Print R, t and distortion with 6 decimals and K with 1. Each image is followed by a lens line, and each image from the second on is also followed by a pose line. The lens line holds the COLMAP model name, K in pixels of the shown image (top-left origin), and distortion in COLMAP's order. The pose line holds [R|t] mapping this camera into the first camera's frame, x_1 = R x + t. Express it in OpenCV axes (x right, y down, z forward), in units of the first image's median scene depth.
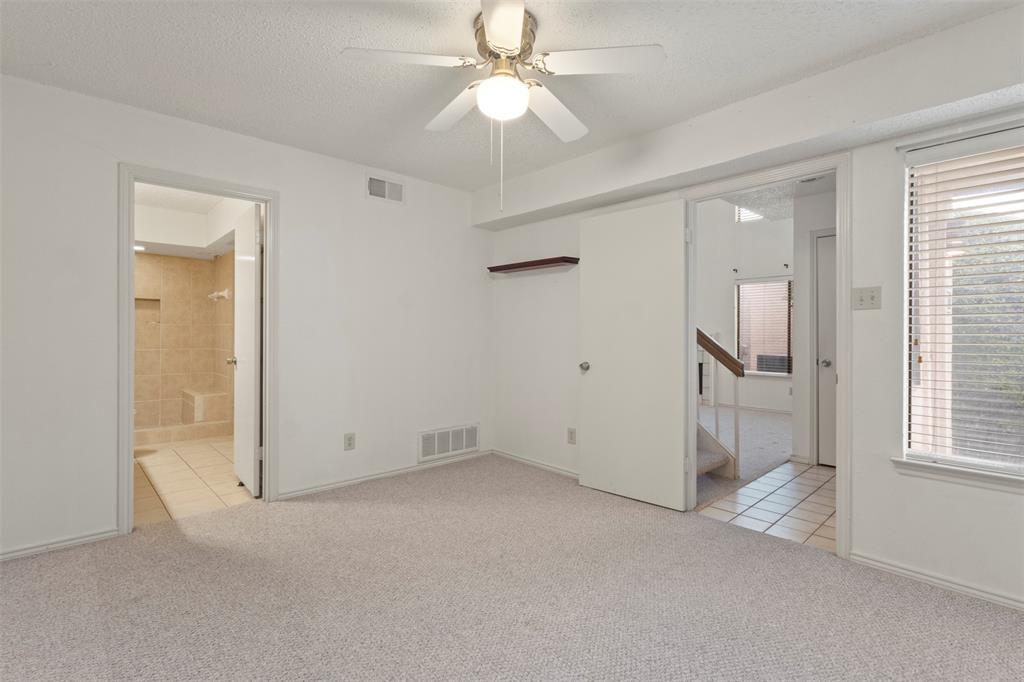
lens RADIAL K [[474.6, 0, 505.7], [0, 474.6, 336.1], [0, 0, 1]] dist [0.001539, -0.000171]
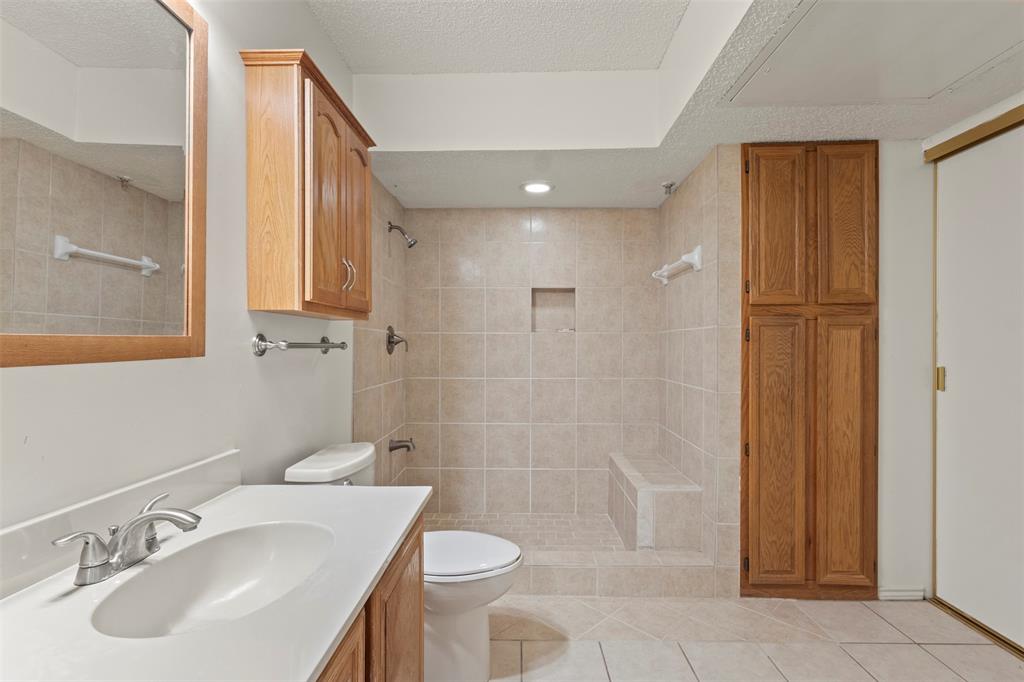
lens RADIAL K [[474.6, 0, 510.8], [0, 474.6, 344.2], [0, 0, 1]] dist [0.001539, -0.000171]
pose [[0.717210, -0.008795, -0.696801, -0.394841], [0.003351, 0.999952, -0.009173, -0.006582], [0.696849, 0.004244, 0.717206, 0.549606]]
